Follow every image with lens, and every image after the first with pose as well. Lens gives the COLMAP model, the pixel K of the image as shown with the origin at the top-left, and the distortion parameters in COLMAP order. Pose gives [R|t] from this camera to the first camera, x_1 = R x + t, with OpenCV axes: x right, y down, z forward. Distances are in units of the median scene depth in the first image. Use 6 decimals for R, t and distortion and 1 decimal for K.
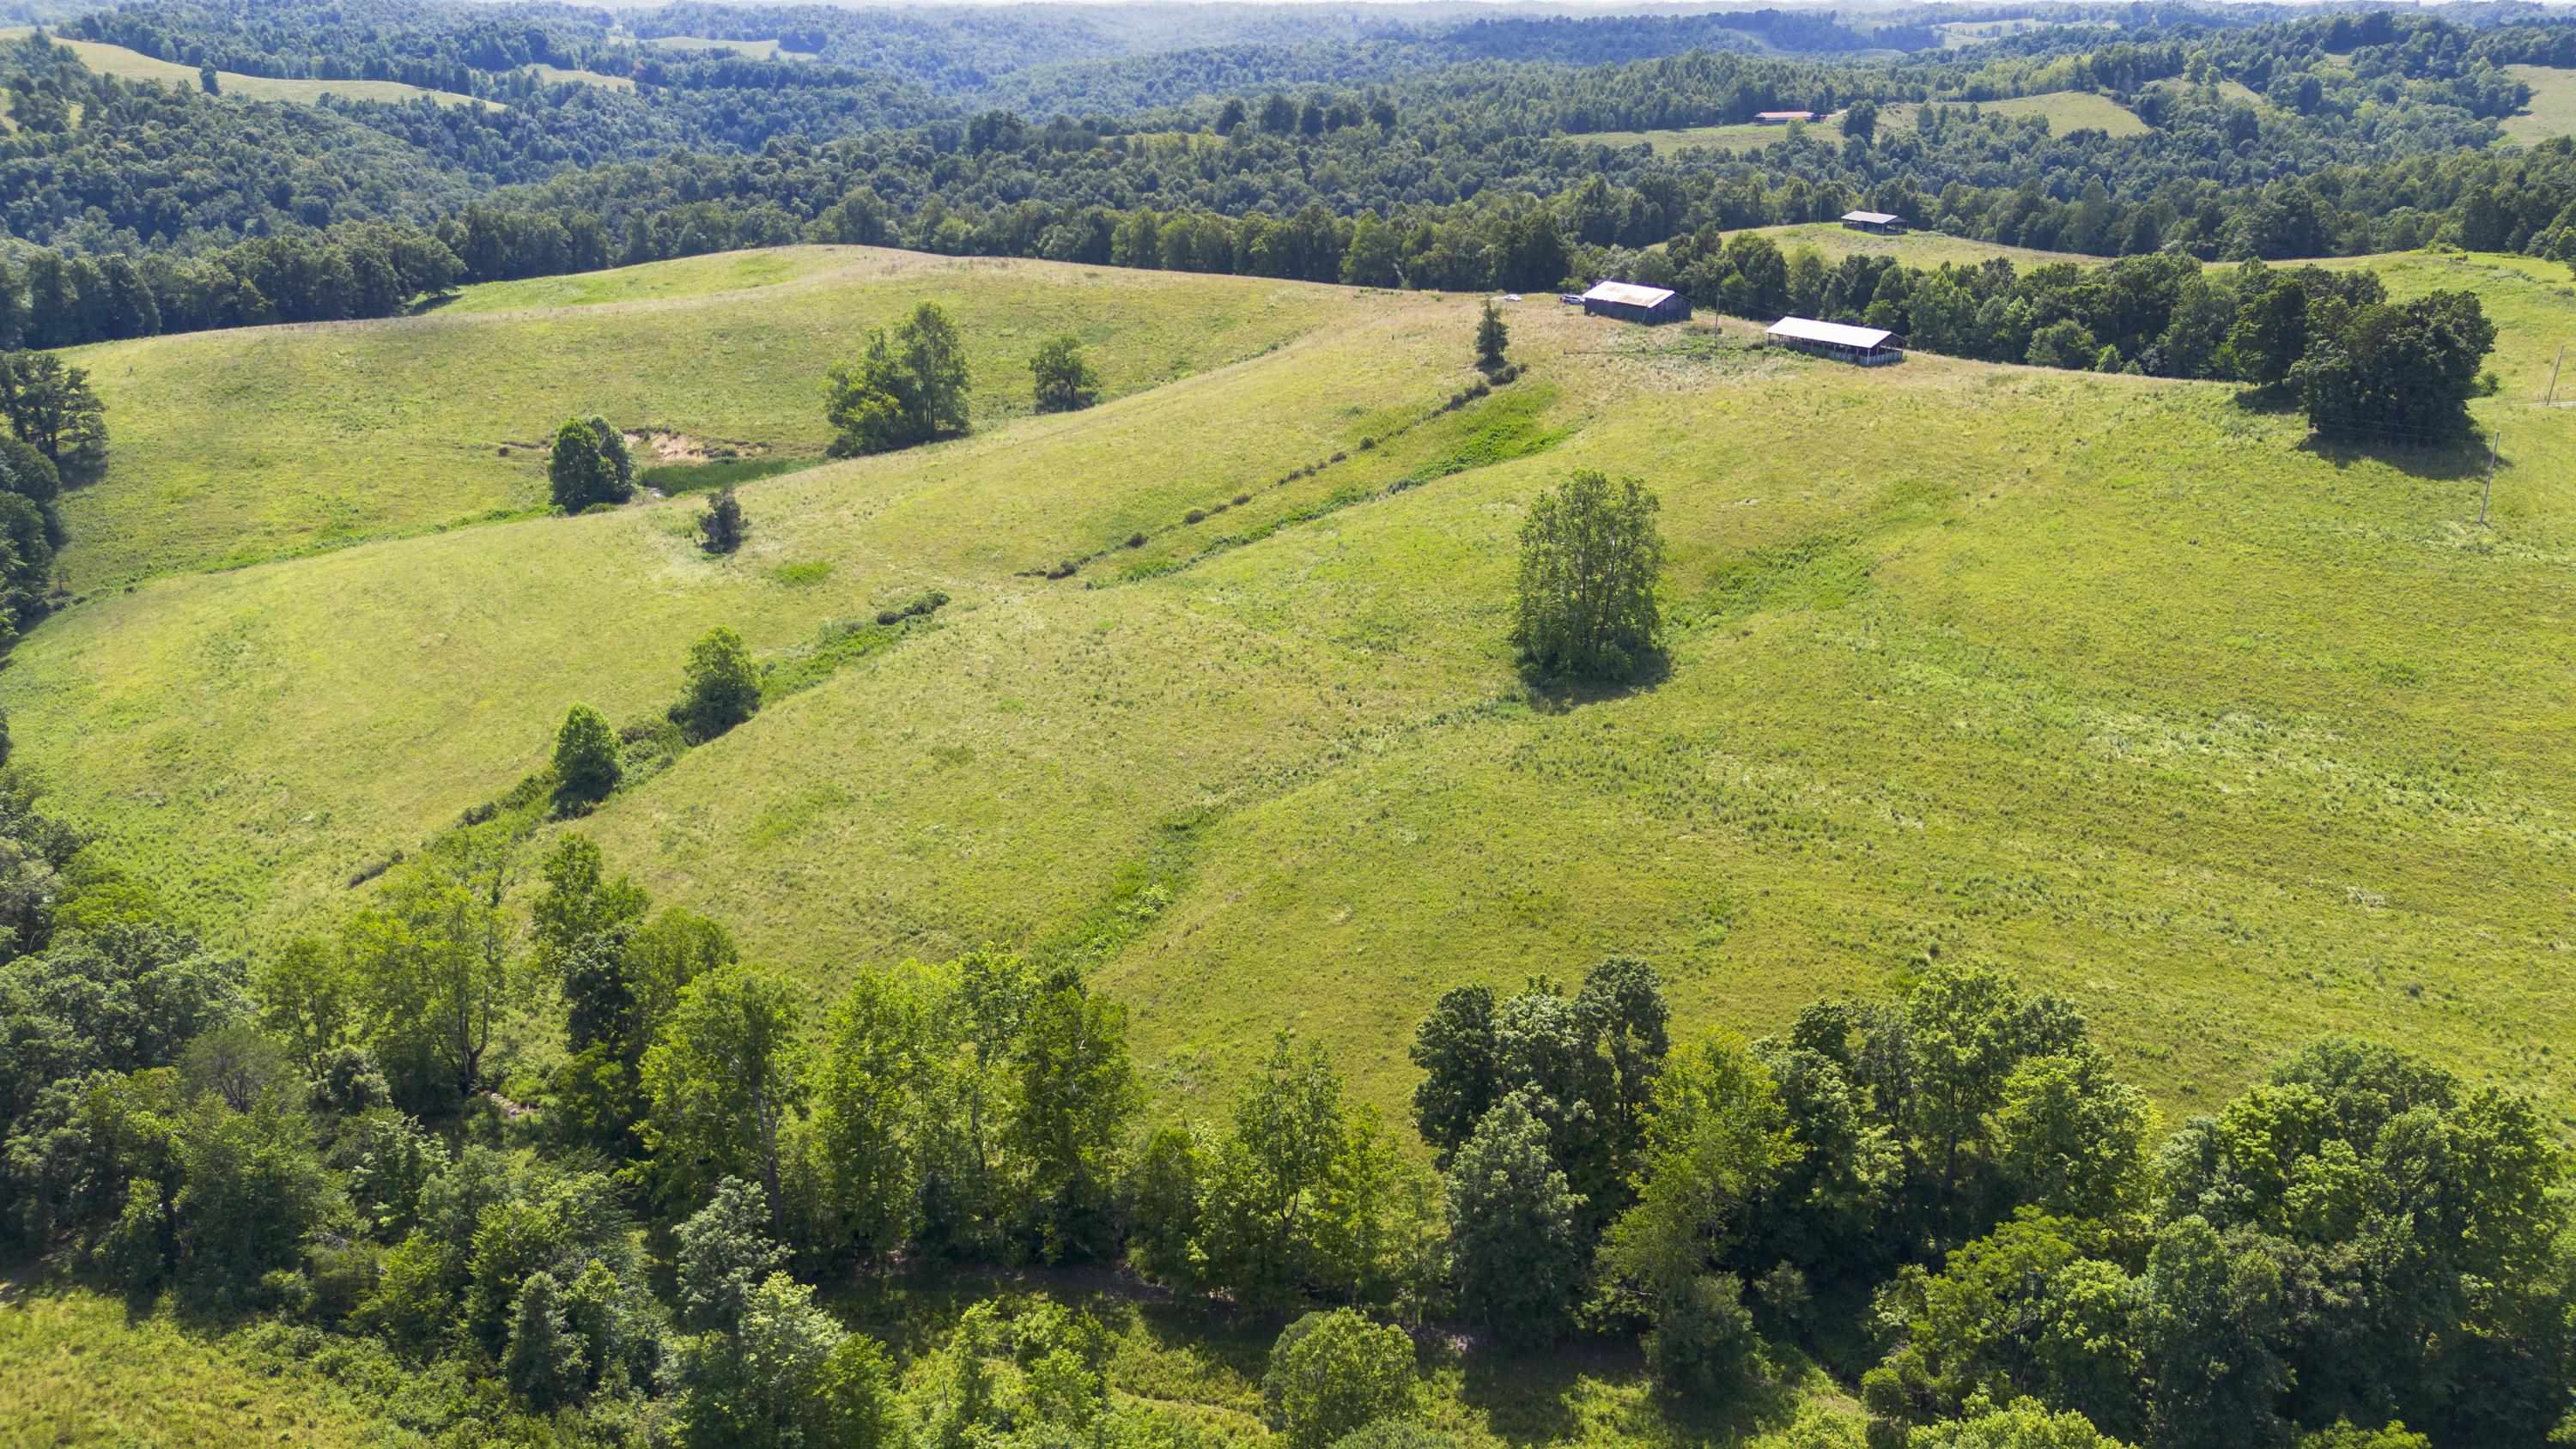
lens RADIAL K [[1696.1, 0, 1294.5], [0, 1696.1, 724.8], [0, 0, 1]] dist [0.048118, -0.038689]
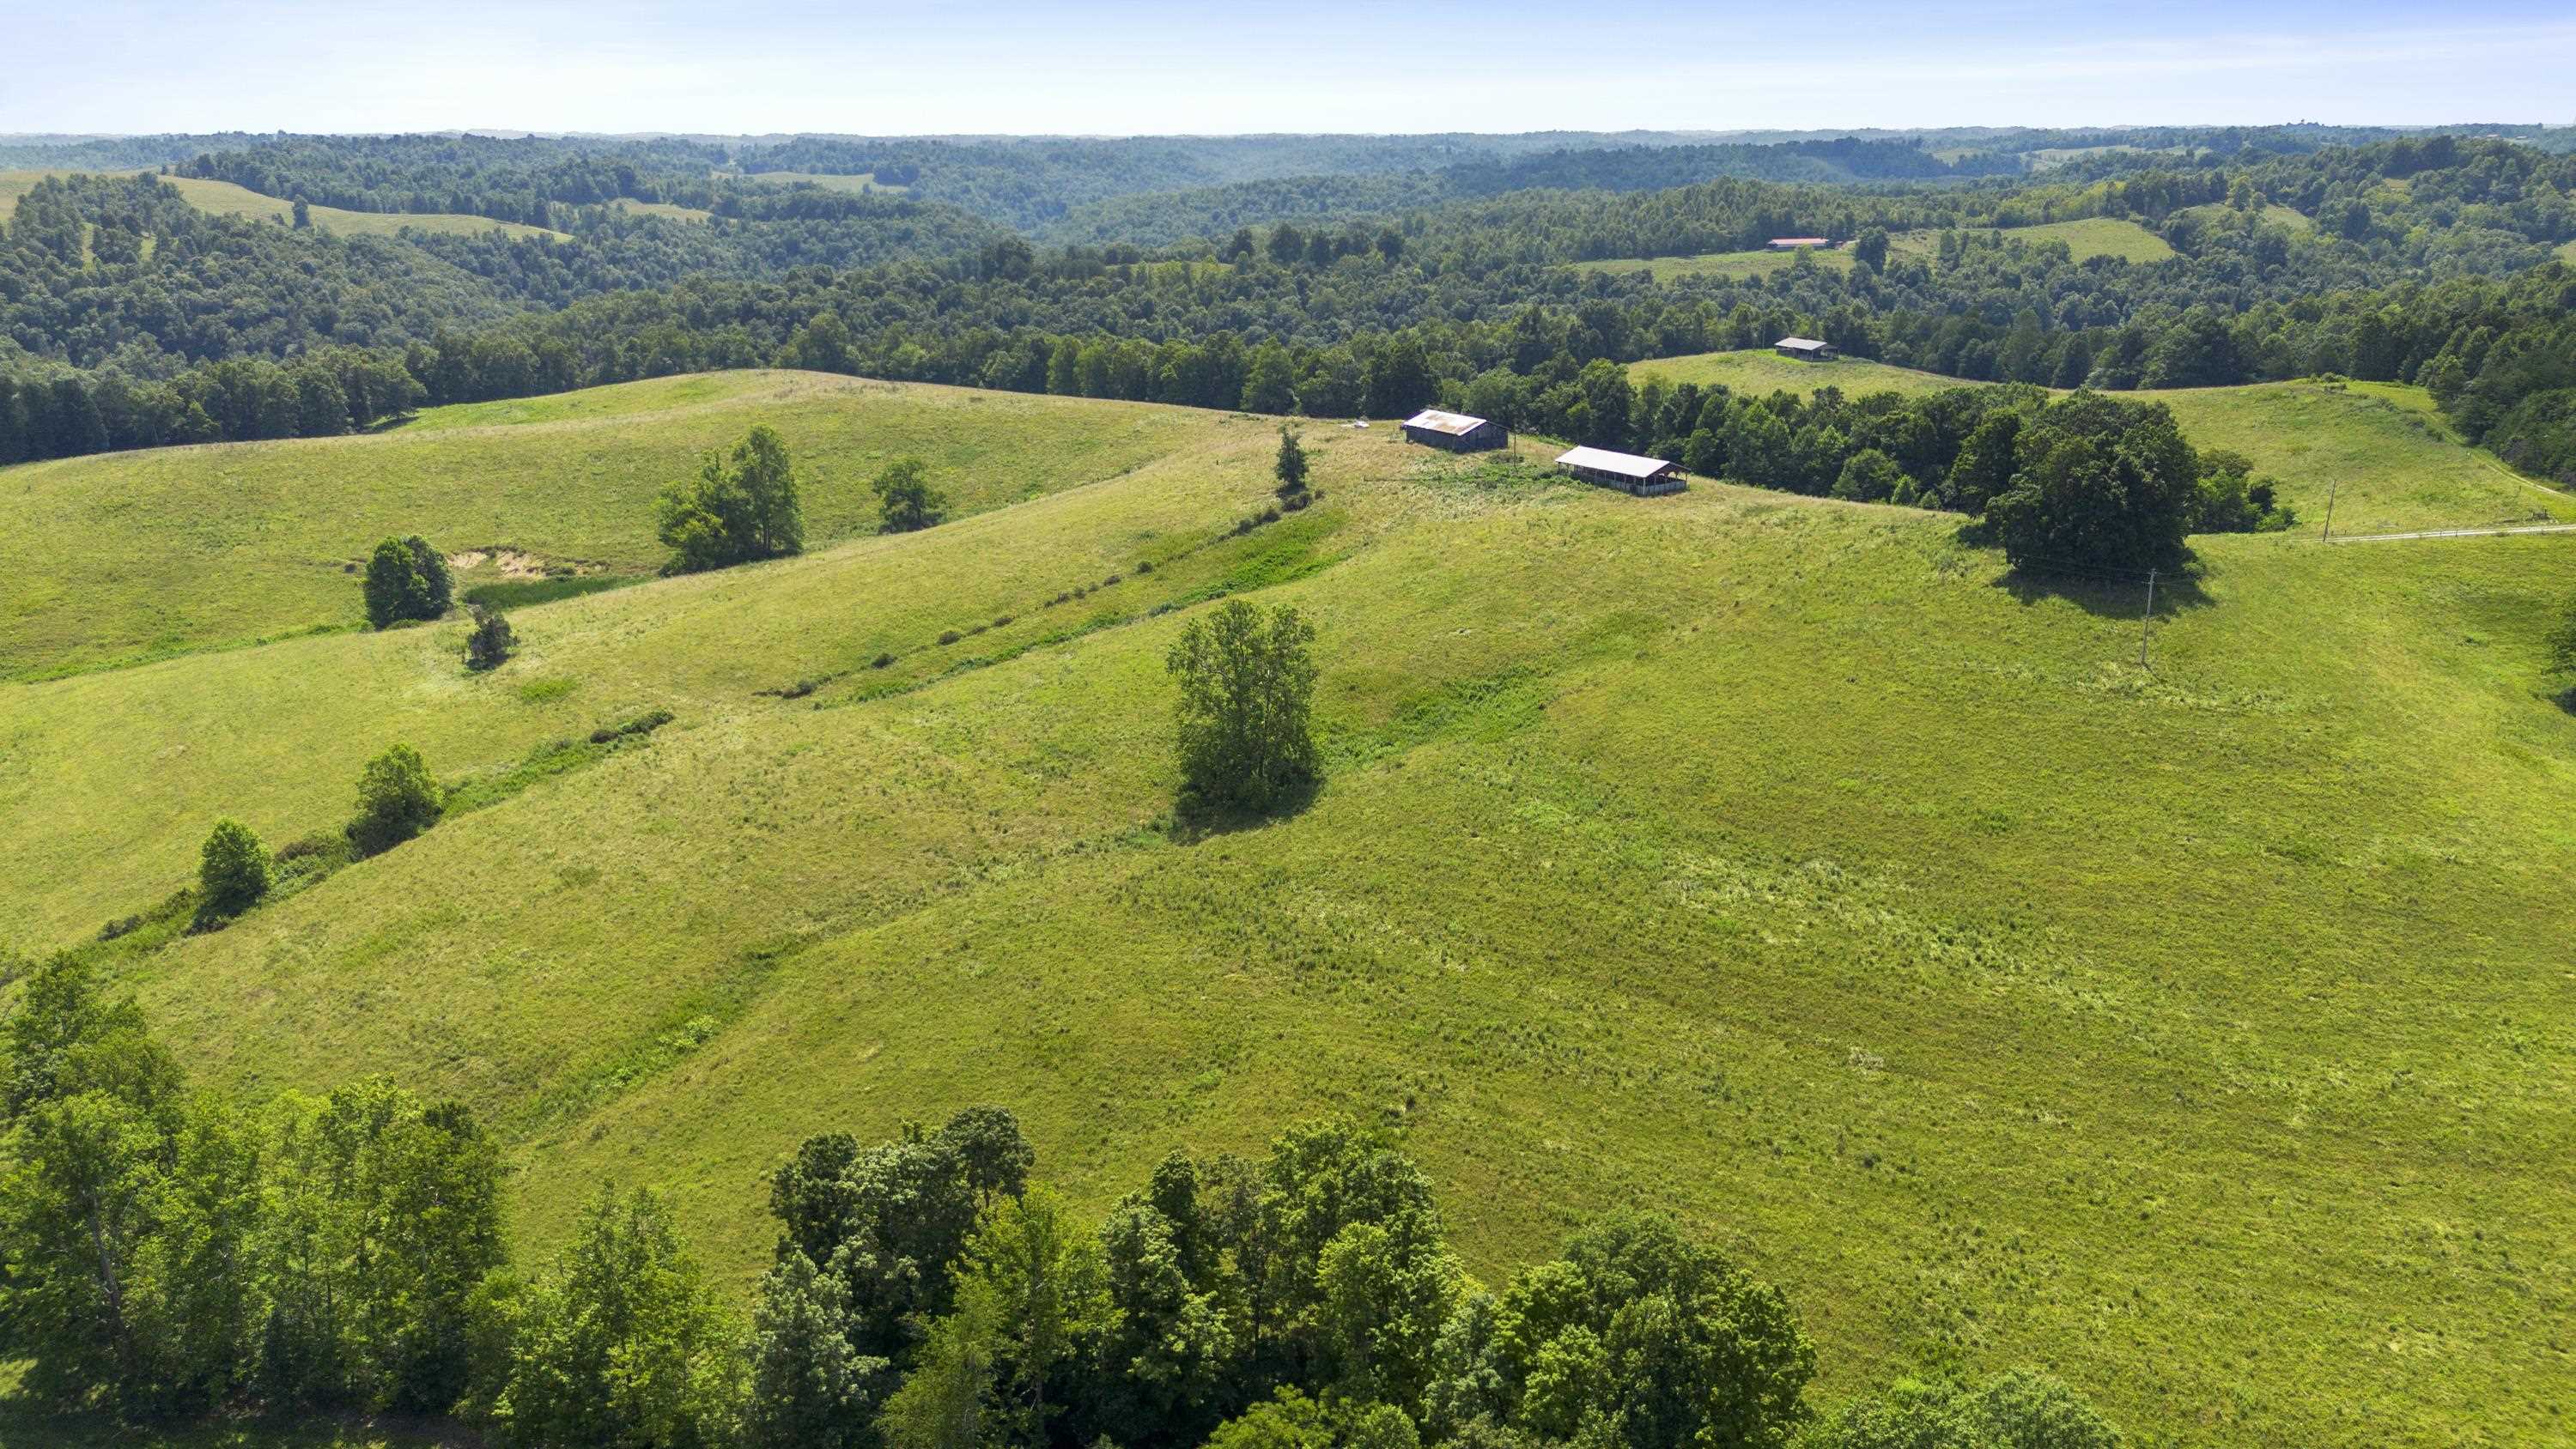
lens RADIAL K [[1696.1, 0, 1277.1], [0, 1696.1, 736.8], [0, 0, 1]] dist [0.048118, -0.038689]
pose [[0.998093, 0.014411, -0.060024, 0.179331], [-0.018035, 0.998019, -0.060280, -0.007315], [0.059036, 0.061247, 0.996375, 0.015162]]
